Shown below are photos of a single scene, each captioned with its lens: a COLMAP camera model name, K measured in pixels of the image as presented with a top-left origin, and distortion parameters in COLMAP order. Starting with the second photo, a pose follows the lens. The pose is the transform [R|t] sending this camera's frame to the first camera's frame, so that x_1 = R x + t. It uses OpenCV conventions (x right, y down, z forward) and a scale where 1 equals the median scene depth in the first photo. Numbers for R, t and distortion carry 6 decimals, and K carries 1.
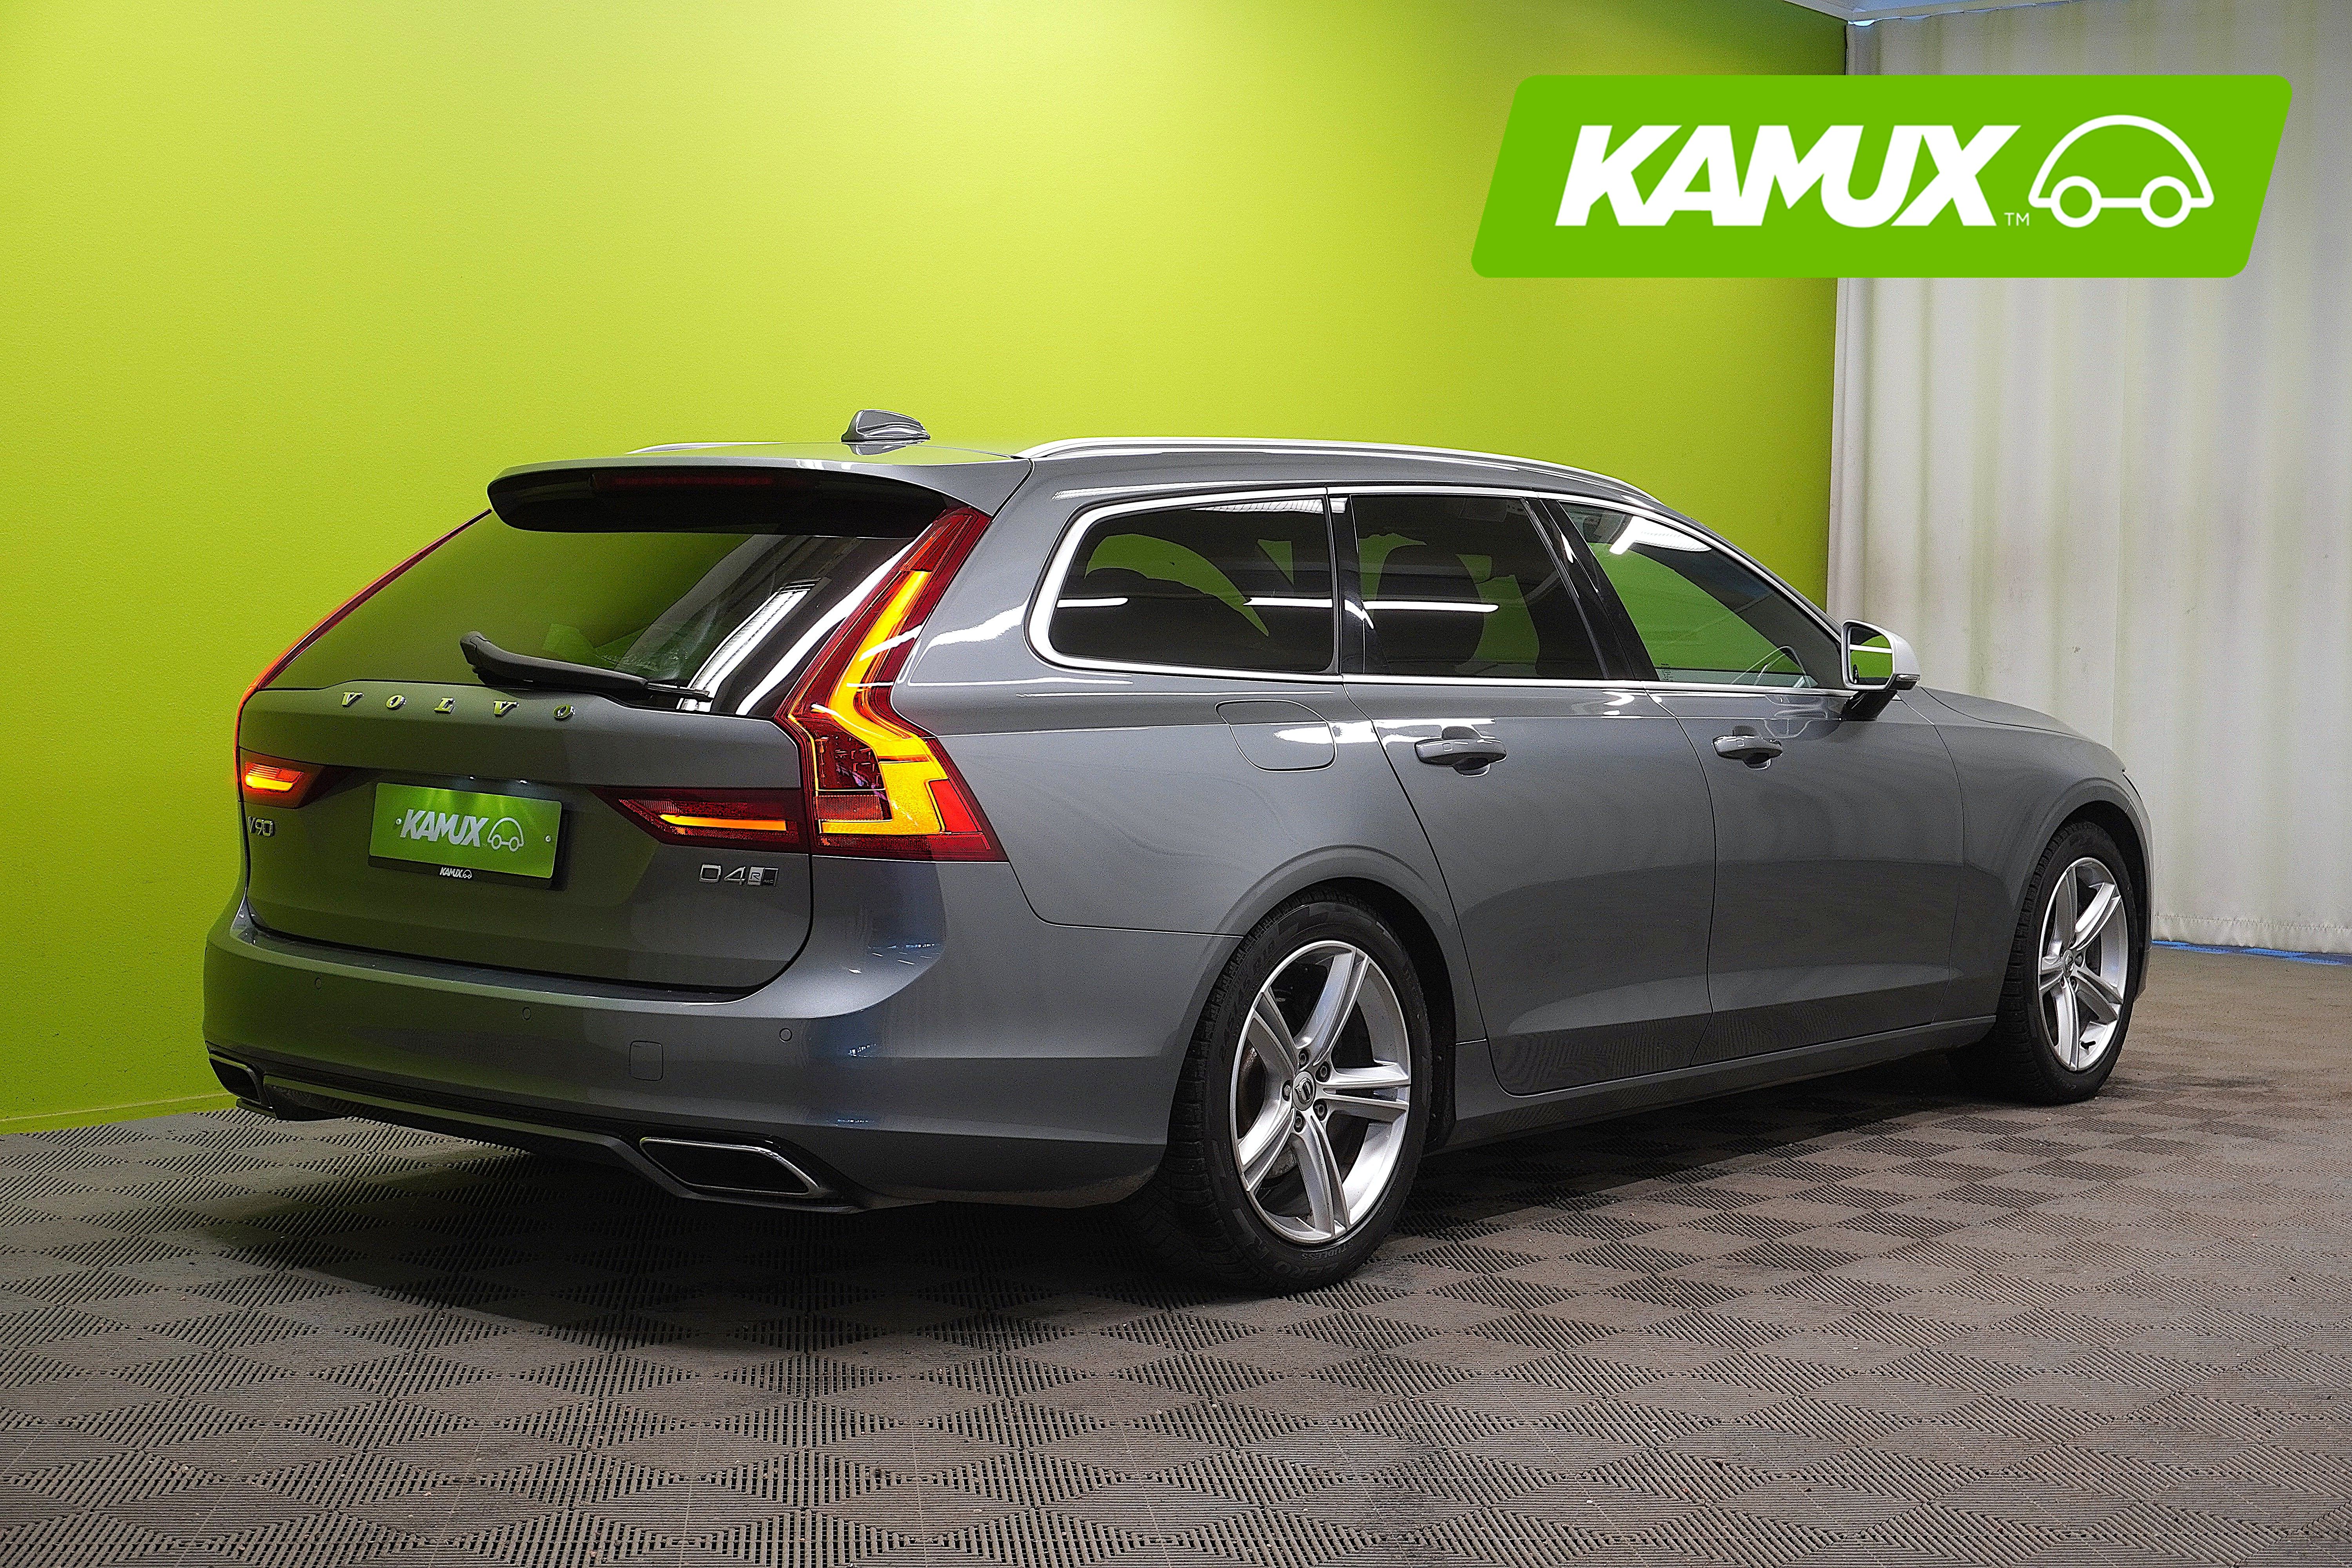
lens RADIAL K [[3403.8, 0, 1163.1], [0, 3403.8, 782.5], [0, 0, 1]] dist [-0.000821, 0.000000]
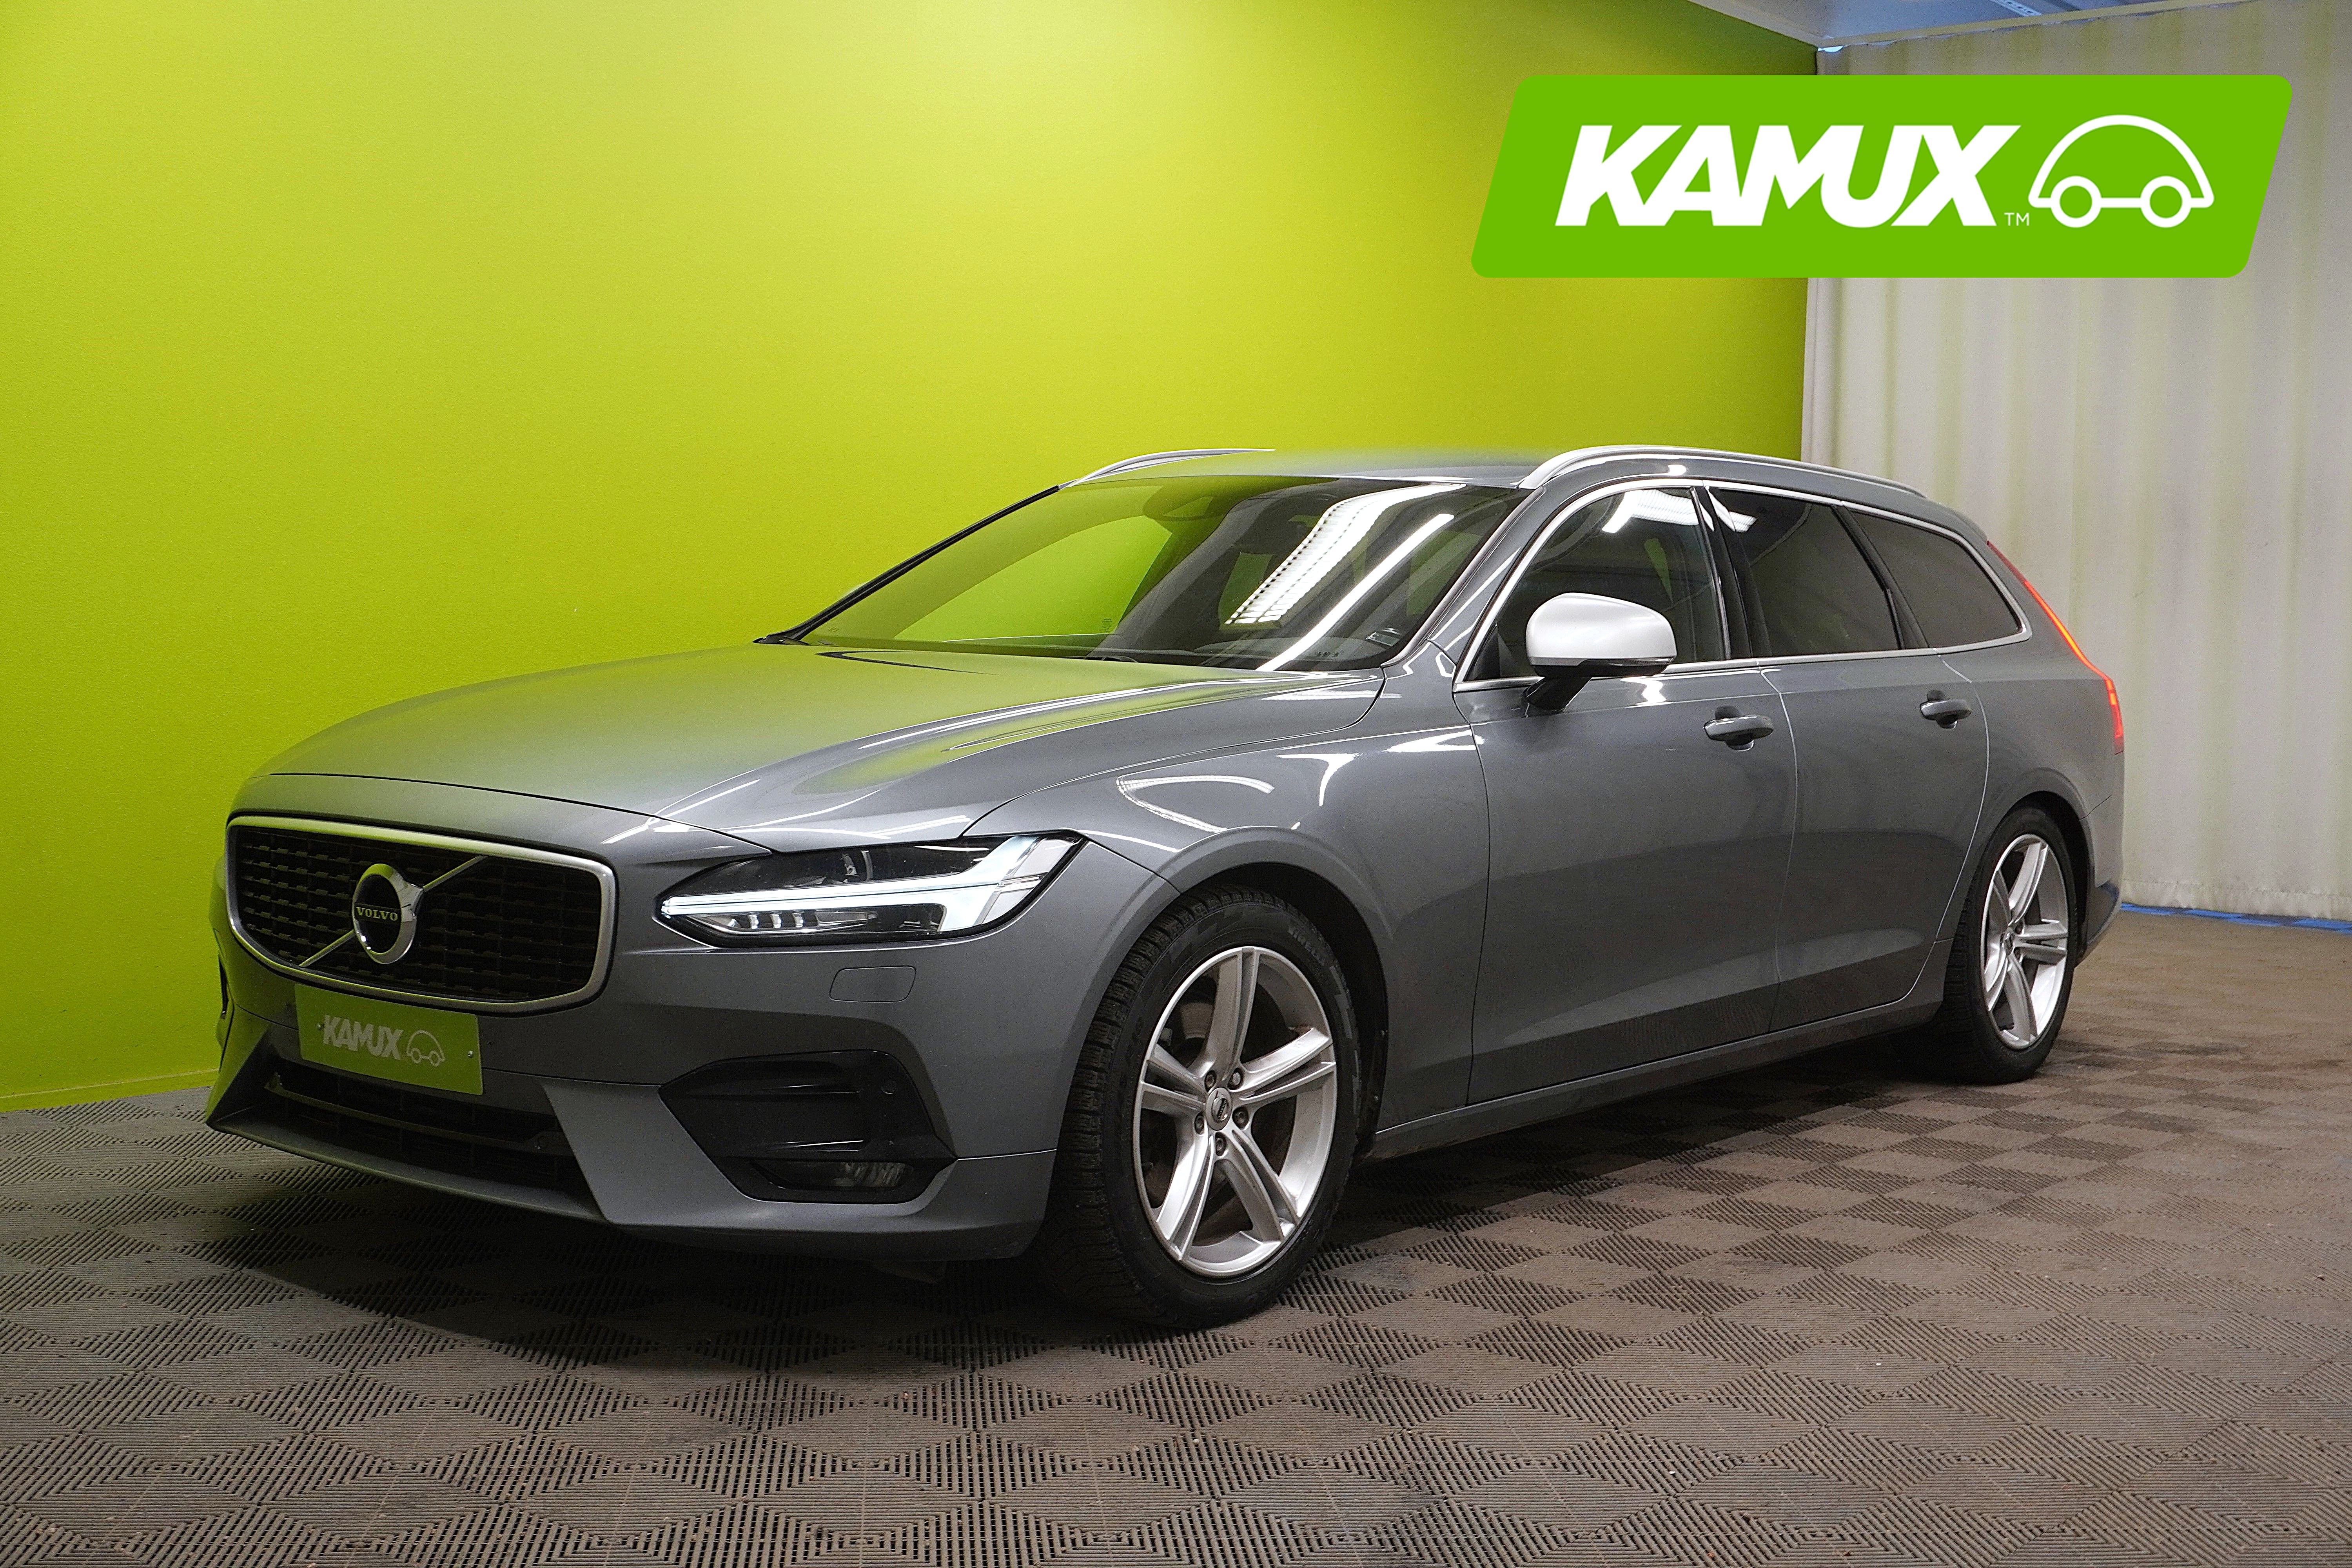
lens RADIAL K [[2995.5, 0, 1192.0], [0, 2995.5, 784.2], [0, 0, 1]] dist [-0.030052, 0.000000]
pose [[1.000000, -0.000077, -0.000707, 0.012819], [0.000085, 0.999937, 0.011241, -0.004284], [0.000706, -0.011241, 0.999937, 0.167046]]
